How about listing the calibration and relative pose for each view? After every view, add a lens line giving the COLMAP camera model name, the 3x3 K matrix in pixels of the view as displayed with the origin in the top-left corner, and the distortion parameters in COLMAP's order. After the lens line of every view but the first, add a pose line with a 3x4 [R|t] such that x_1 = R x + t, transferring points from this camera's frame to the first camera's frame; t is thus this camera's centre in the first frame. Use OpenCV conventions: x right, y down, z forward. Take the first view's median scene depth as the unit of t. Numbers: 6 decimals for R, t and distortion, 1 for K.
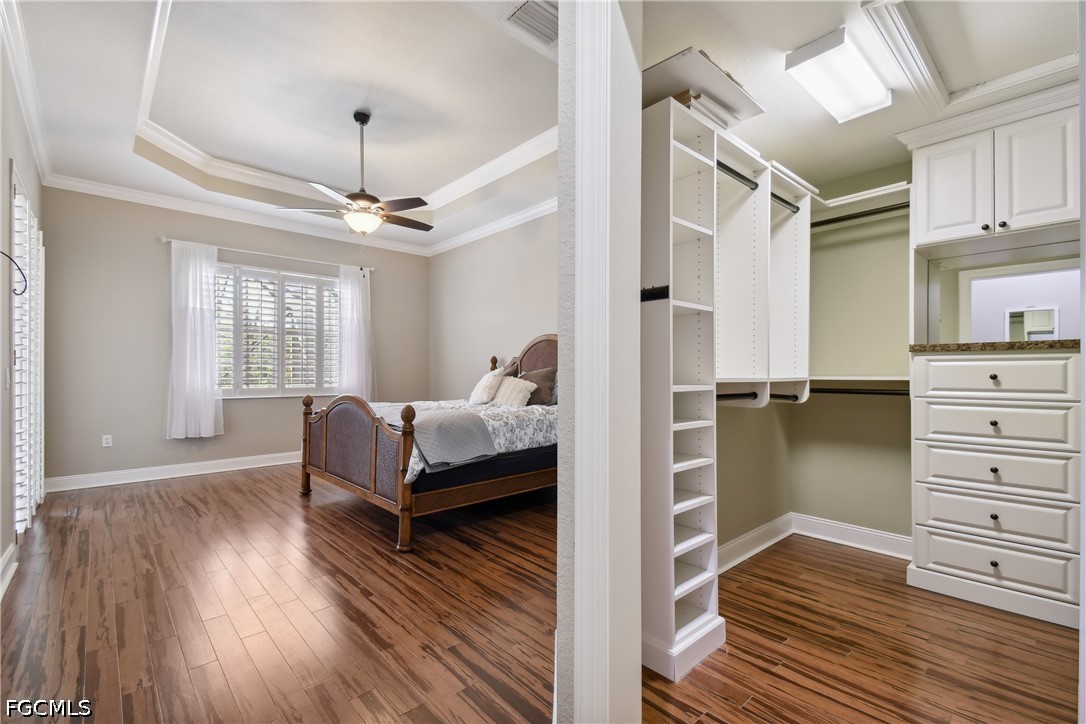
lens RADIAL K [[477.6, 0, 550.5], [0, 477.6, 364.9], [0, 0, 1]] dist [0.045641, -0.022774]
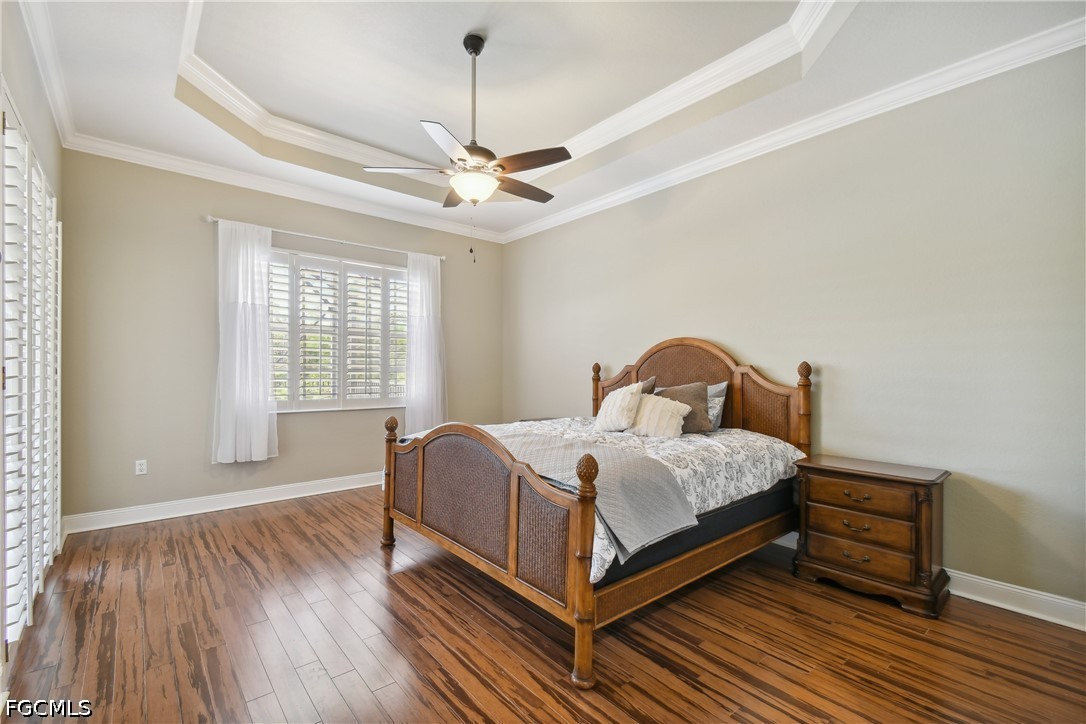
lens RADIAL K [[477.6, 0, 548.5], [0, 477.6, 364.2], [0, 0, 1]] dist [0.045641, -0.022774]
pose [[0.999038, 0.007998, -0.043114, -0.220113], [-0.007716, 0.999948, 0.006711, -0.028060], [0.043166, -0.006371, 0.999048, 0.244656]]
